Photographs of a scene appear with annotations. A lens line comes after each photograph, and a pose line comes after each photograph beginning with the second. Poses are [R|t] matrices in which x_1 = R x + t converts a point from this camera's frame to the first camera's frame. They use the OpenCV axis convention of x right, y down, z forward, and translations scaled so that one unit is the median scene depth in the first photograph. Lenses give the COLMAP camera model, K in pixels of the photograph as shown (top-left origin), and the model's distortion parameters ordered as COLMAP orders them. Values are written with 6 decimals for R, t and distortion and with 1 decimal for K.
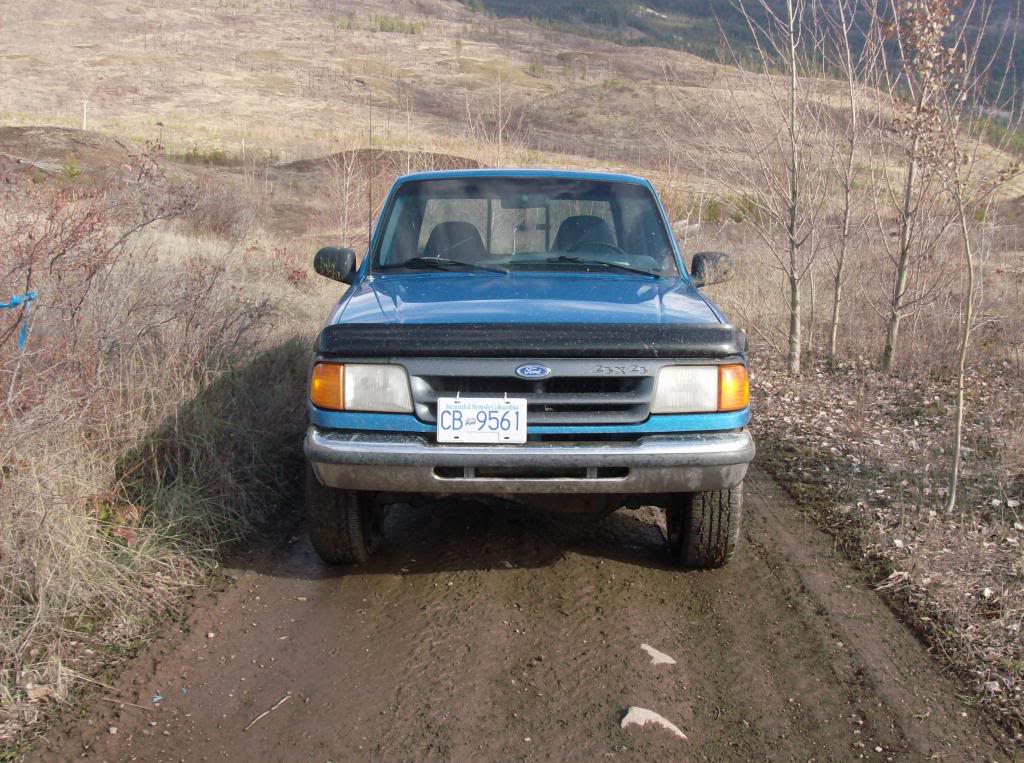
lens RADIAL K [[1120.7, 0, 512.0], [0, 1120.7, 381.5], [0, 0, 1]] dist [-0.194626, 0.196686]
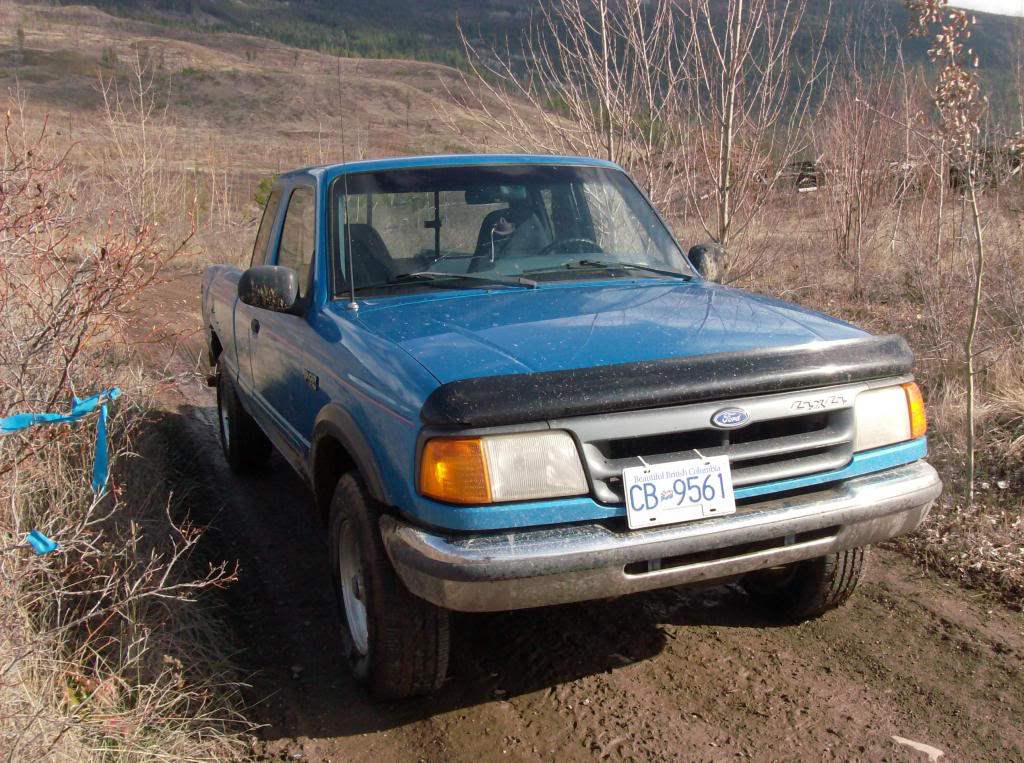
lens RADIAL K [[1120.7, 0, 512.0], [0, 1120.7, 381.5], [0, 0, 1]] dist [-0.194626, 0.196686]
pose [[0.931455, -0.101547, 0.349398, -0.377847], [0.097075, 0.994815, 0.030338, -0.070551], [-0.350667, 0.005660, 0.936483, 0.340899]]
